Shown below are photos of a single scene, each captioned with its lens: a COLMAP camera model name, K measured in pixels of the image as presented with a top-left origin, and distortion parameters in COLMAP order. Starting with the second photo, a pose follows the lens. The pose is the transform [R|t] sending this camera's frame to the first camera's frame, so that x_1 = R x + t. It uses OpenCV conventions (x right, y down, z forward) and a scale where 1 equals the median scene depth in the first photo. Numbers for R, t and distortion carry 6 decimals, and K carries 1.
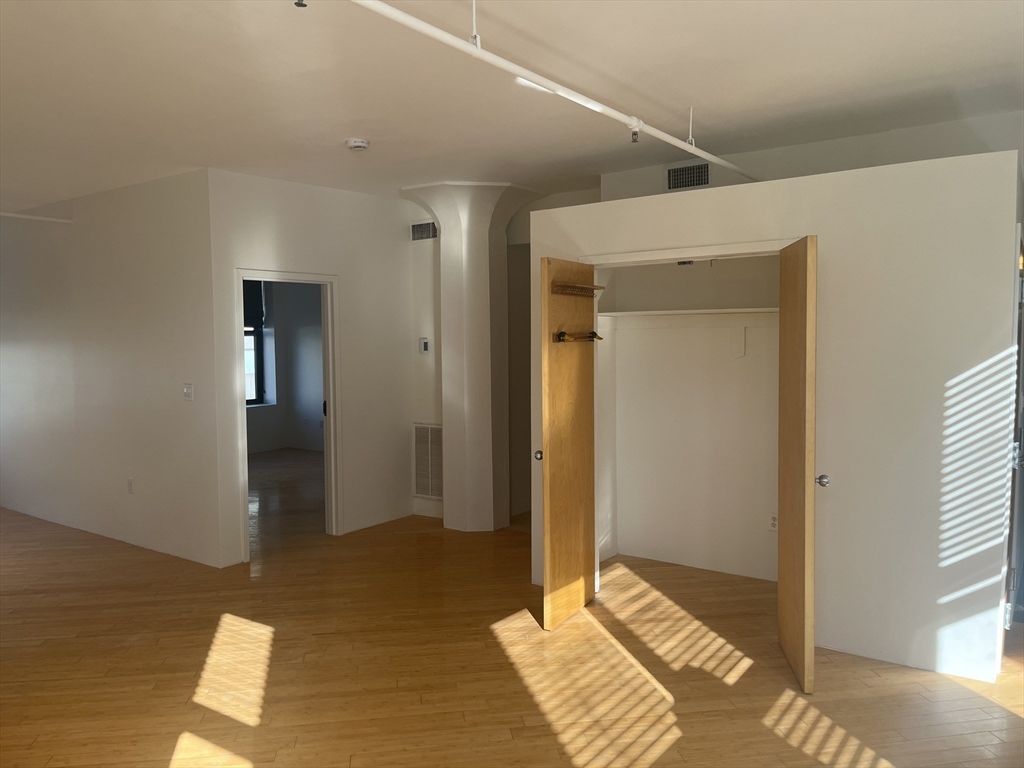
lens RADIAL K [[775.1, 0, 513.6], [0, 775.1, 374.2], [0, 0, 1]] dist [0.064245, -0.090638]
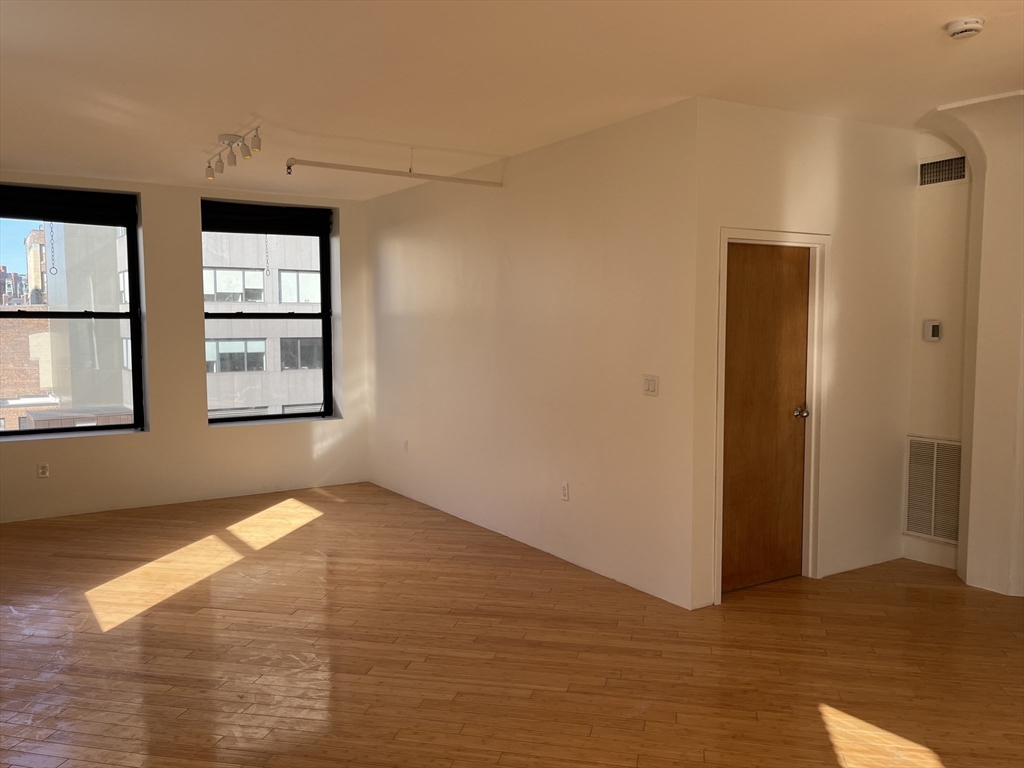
lens RADIAL K [[843.0, 0, 512.0], [0, 843.0, 384.0], [0, 0, 1]] dist [0.069343, -0.094389]
pose [[0.929980, 0.033349, -0.366094, -0.243036], [-0.024325, 0.999277, 0.029234, -0.000215], [0.366804, -0.018282, 0.930119, 0.145609]]
